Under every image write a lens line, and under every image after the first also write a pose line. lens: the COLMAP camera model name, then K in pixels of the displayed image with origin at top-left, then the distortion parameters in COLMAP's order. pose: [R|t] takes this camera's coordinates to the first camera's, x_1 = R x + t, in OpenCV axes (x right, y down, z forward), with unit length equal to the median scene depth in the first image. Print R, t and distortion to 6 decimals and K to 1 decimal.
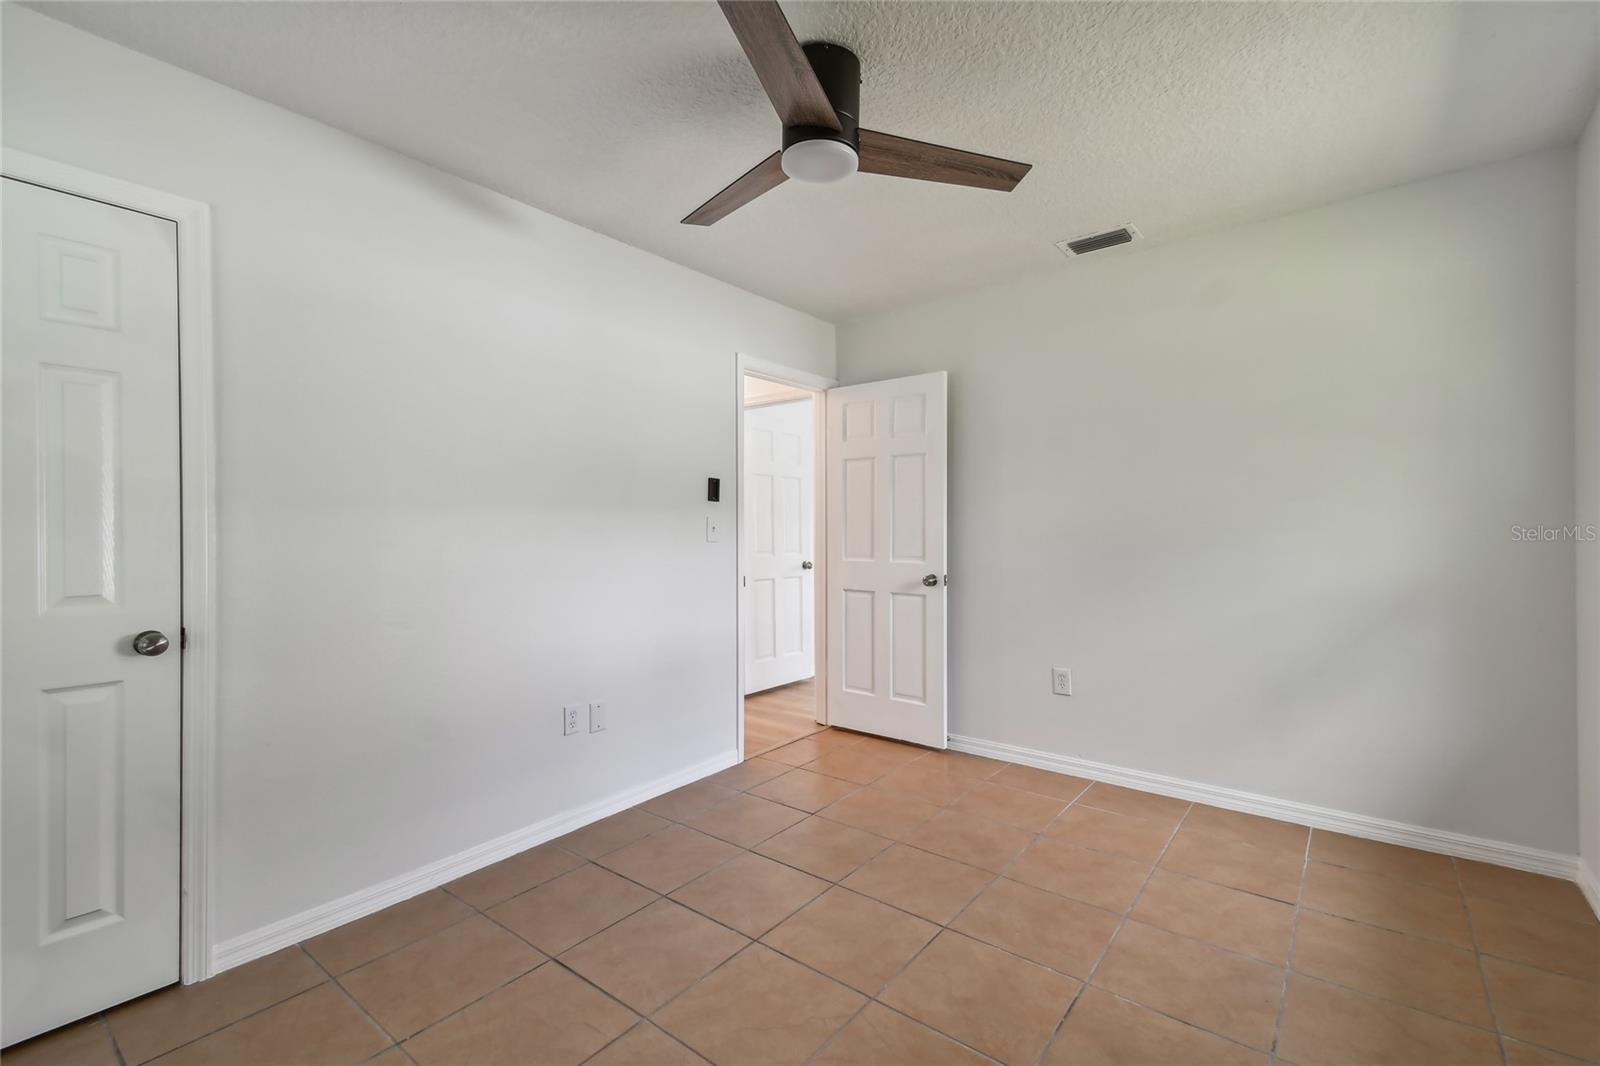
lens RADIAL K [[711.1, 0, 806.7], [0, 711.1, 527.8], [0, 0, 1]] dist [0.038981, -0.023878]
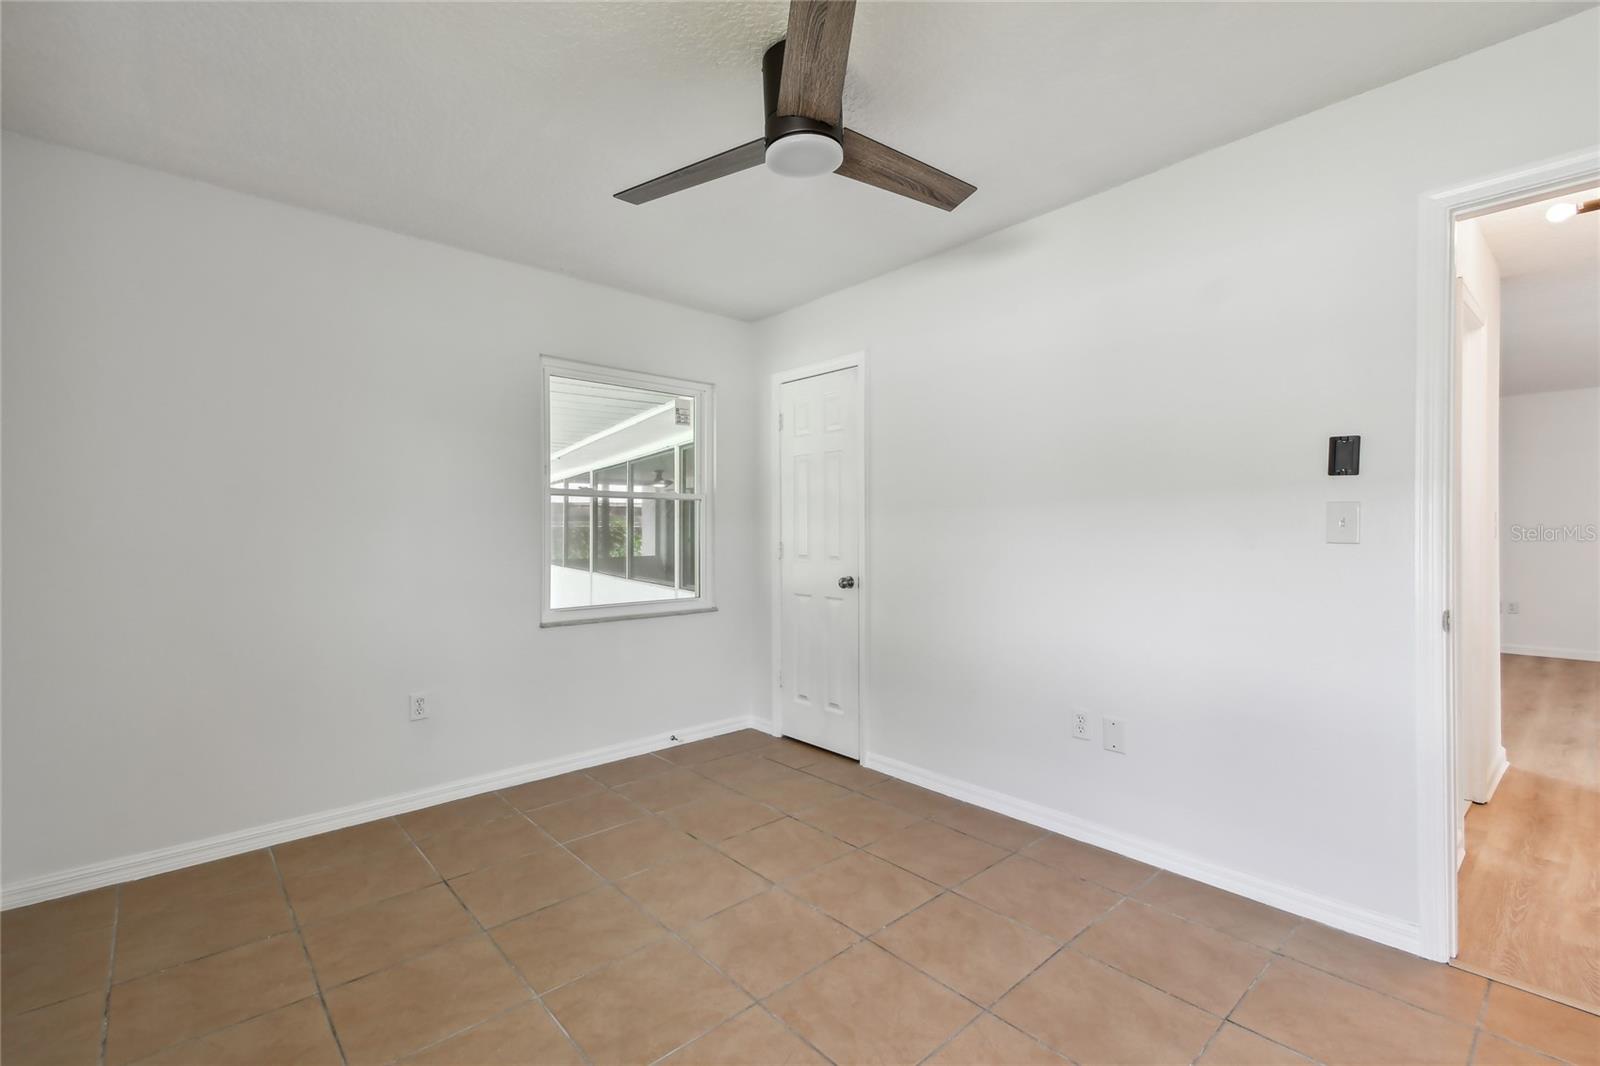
lens RADIAL K [[711.1, 0, 806.7], [0, 711.1, 527.8], [0, 0, 1]] dist [0.038981, -0.023878]
pose [[-0.207768, 0.002035, -0.978176, 0.760778], [0.004128, 0.999991, 0.001203, 0.005582], [0.978169, -0.003788, -0.207775, 0.945168]]
